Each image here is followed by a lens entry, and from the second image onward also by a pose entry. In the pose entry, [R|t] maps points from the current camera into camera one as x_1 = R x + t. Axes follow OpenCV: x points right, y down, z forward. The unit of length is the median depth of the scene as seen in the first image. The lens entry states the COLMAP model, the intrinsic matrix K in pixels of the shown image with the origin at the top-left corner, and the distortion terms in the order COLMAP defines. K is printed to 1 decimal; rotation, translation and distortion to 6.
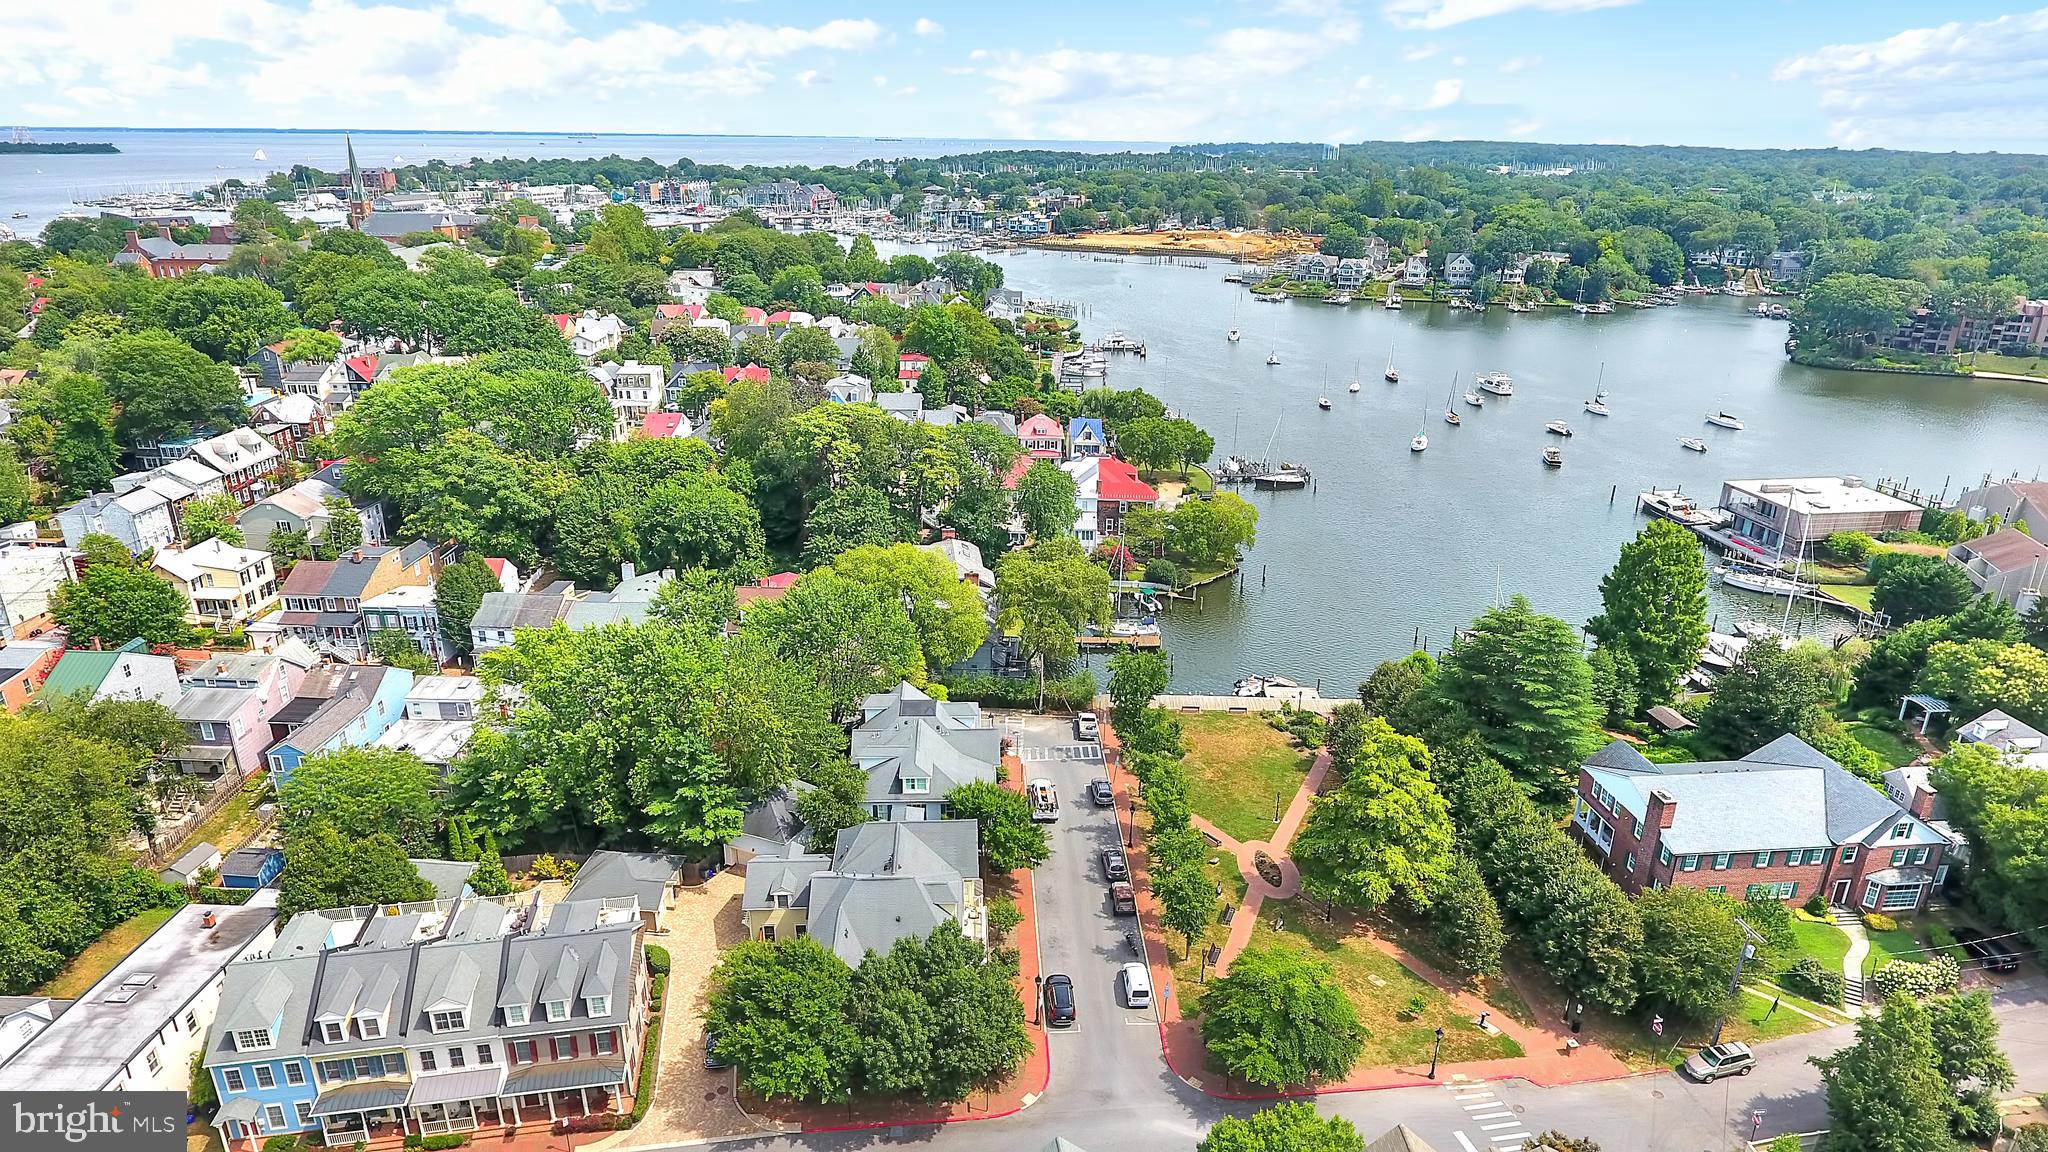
lens RADIAL K [[1177.0, 0, 1039.9], [0, 1177.0, 578.5], [0, 0, 1]] dist [-0.000931, 0.000279]
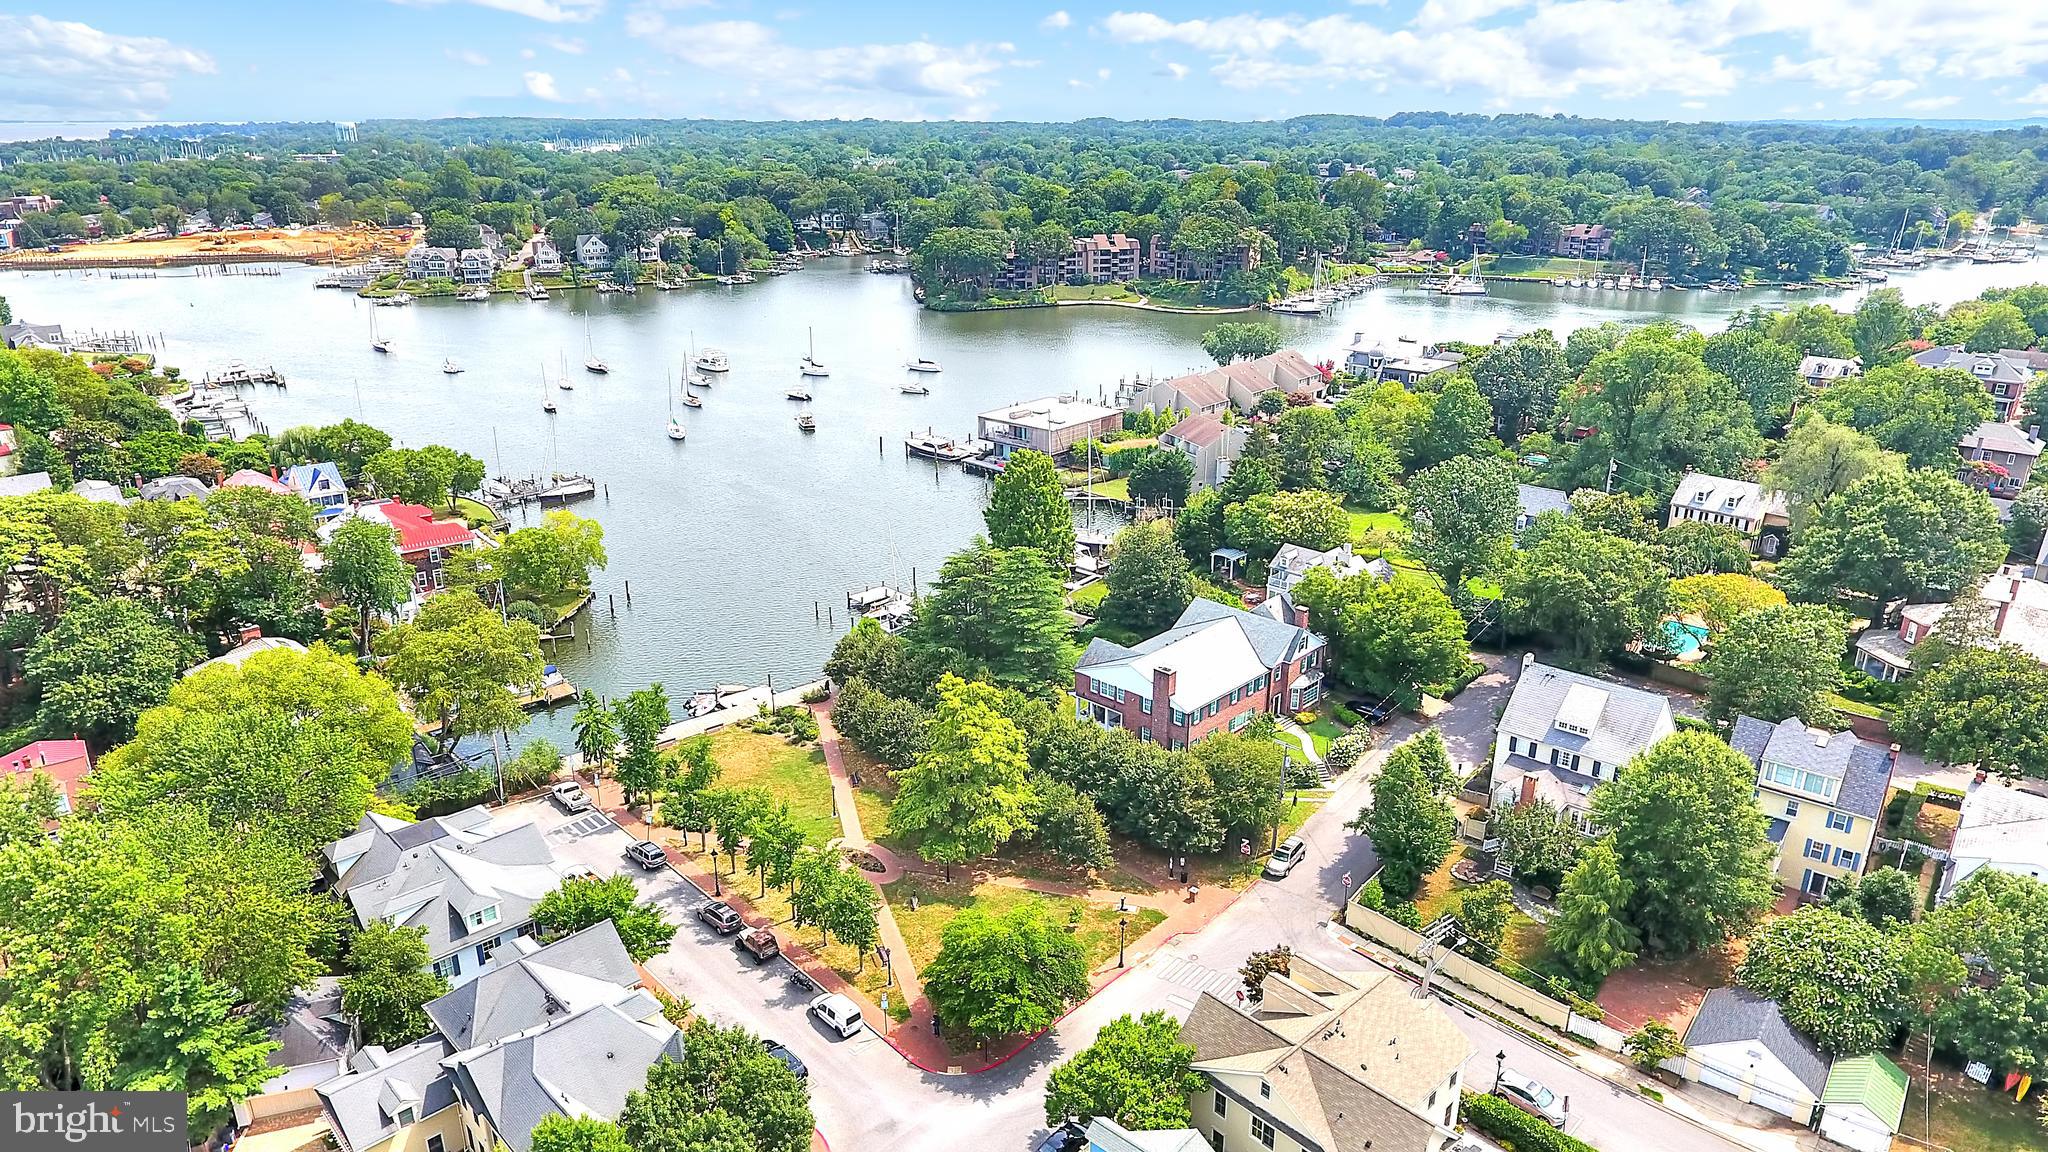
lens RADIAL K [[1254.1, 0, 1021.7], [0, 1254.1, 566.0], [0, 0, 1]] dist [-0.001984, -0.000080]
pose [[0.769171, -0.226853, 0.597422, -0.164120], [0.233922, 0.969935, 0.067132, -0.017465], [-0.594690, 0.088115, 0.799112, 0.042448]]
